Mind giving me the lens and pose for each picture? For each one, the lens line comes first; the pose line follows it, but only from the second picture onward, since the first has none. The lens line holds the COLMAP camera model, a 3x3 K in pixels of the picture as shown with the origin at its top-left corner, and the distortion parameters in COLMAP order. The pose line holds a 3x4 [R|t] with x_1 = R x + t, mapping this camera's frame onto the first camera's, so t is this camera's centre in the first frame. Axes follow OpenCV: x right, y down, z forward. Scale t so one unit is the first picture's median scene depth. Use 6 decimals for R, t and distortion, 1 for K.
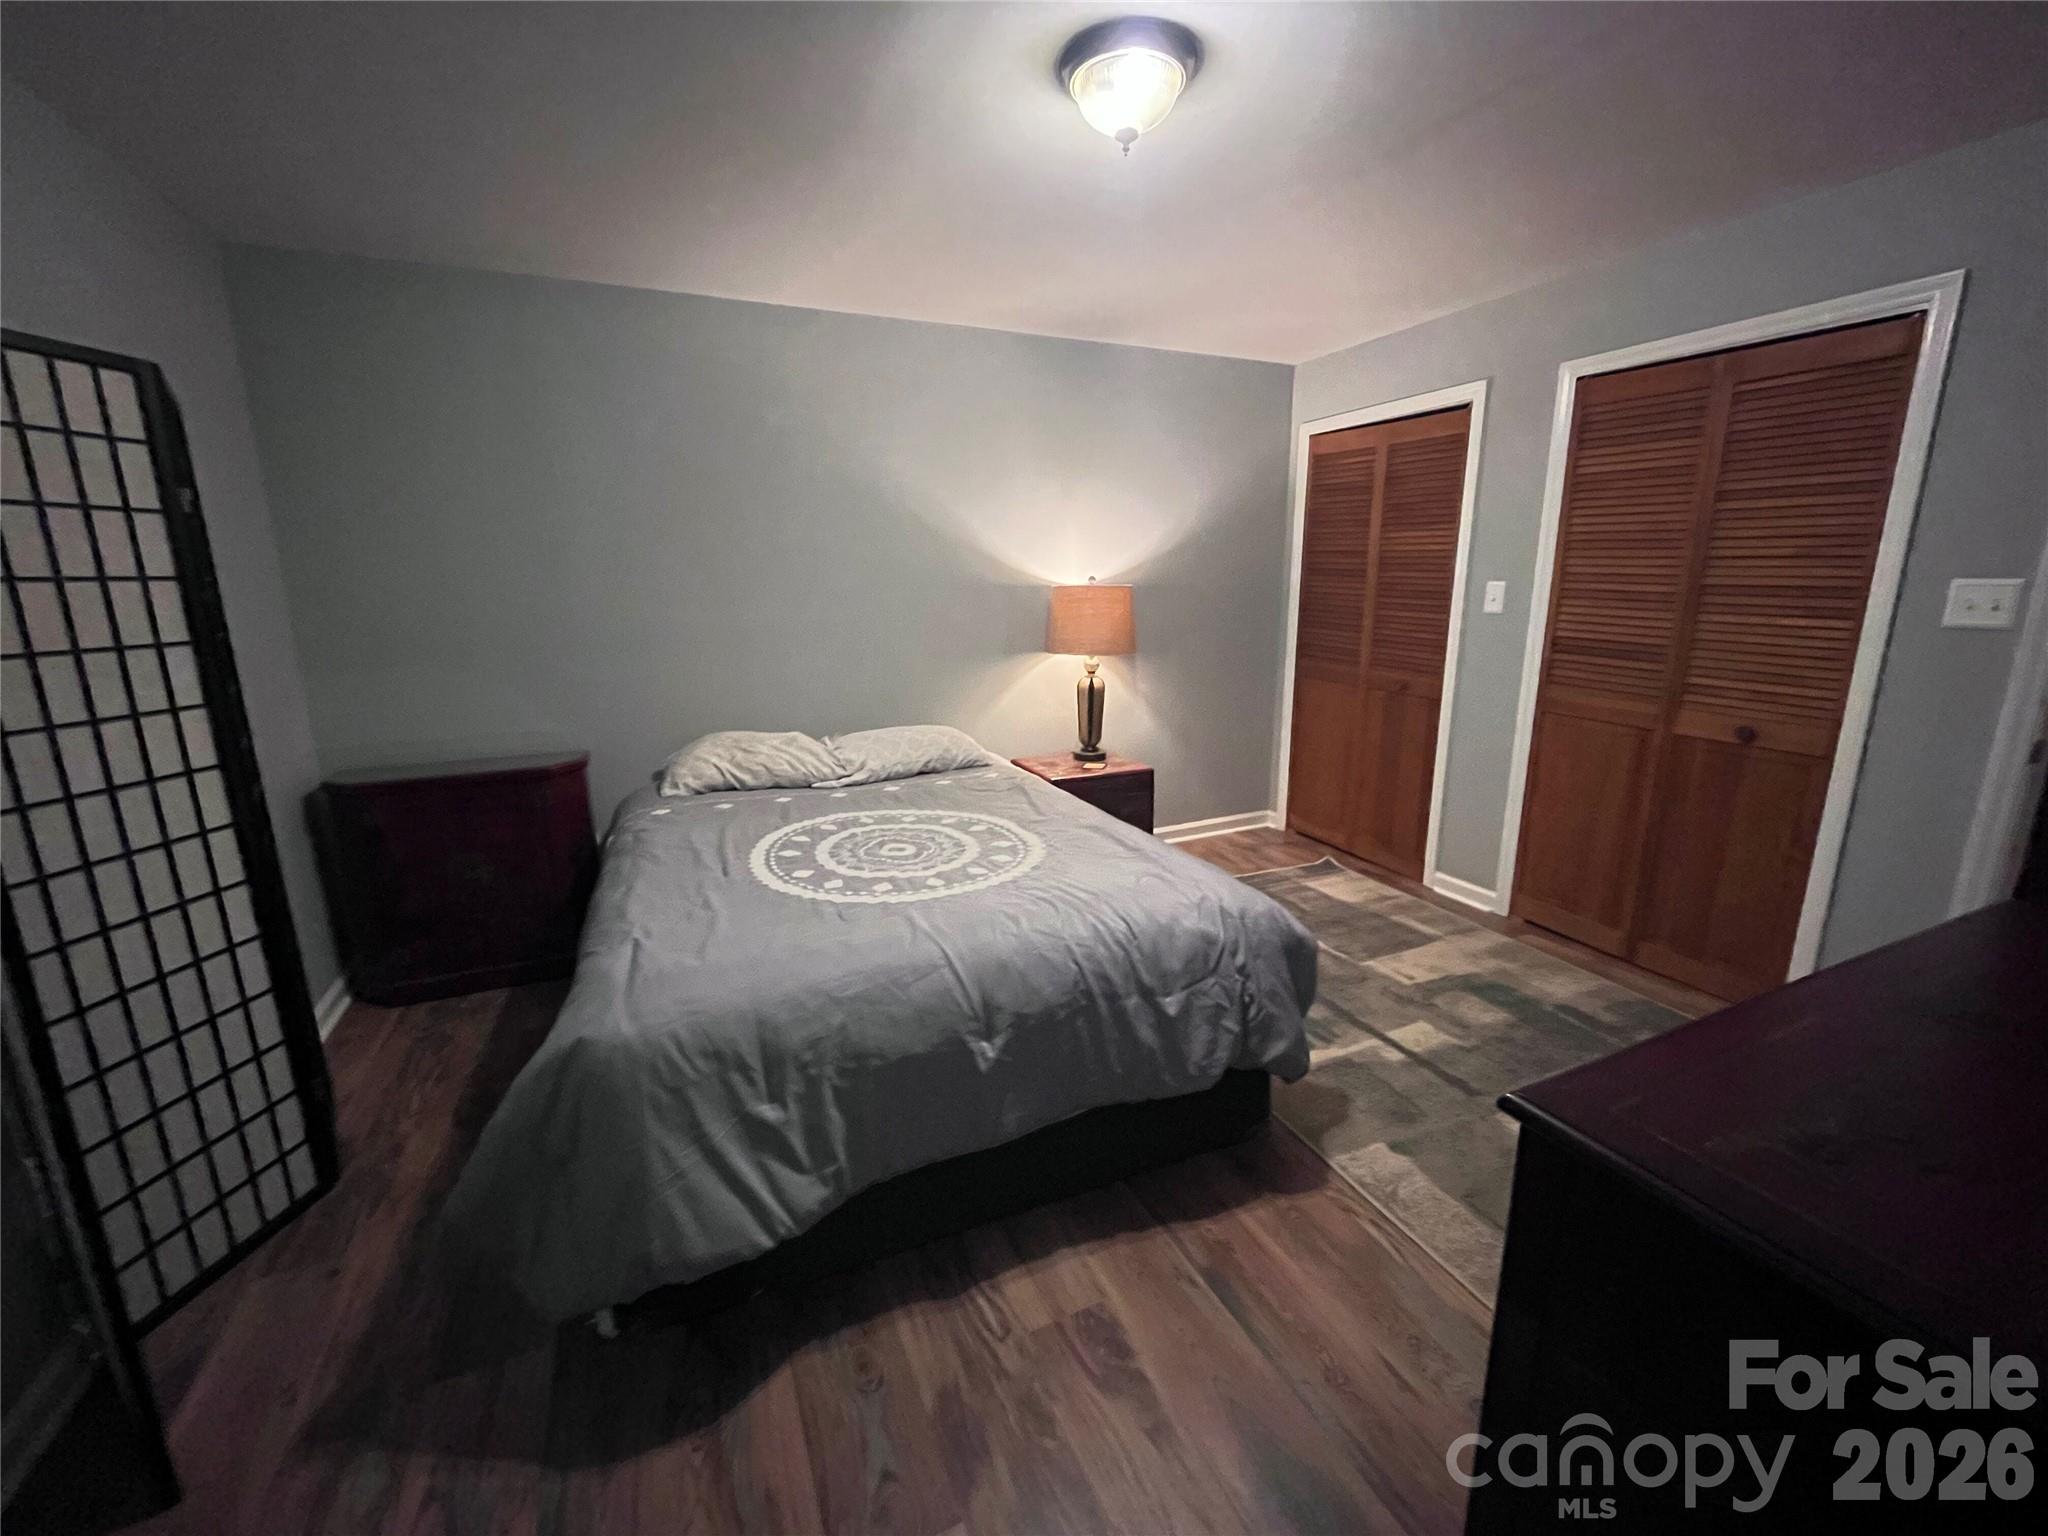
lens RADIAL K [[823.8, 0, 1028.0], [0, 823.8, 765.8], [0, 0, 1]] dist [-0.004571, -0.000459]
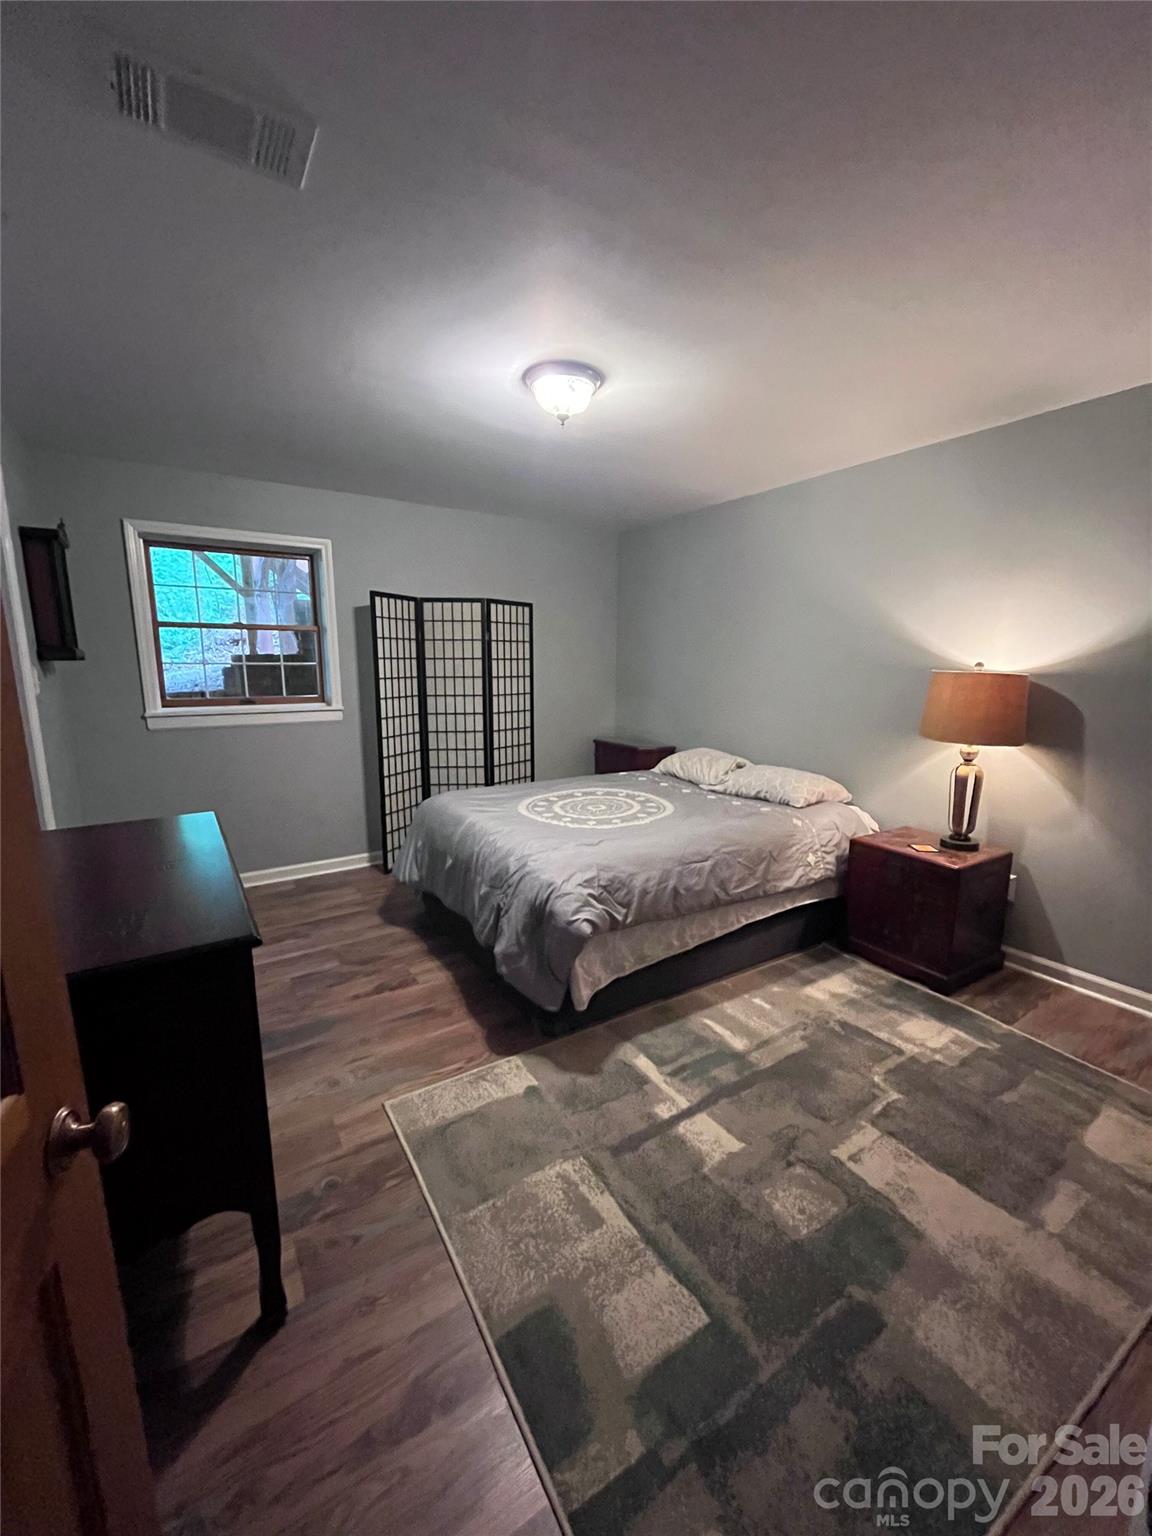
lens RADIAL K [[617.9, 0, 577.9], [0, 617.9, 771.7], [0, 0, 1]] dist [-0.004571, -0.000459]
pose [[0.155178, 0.187466, -0.969936, 1.051610], [-0.224298, 0.962874, 0.150216, -0.157268], [0.962086, 0.194245, 0.191465, 0.612956]]
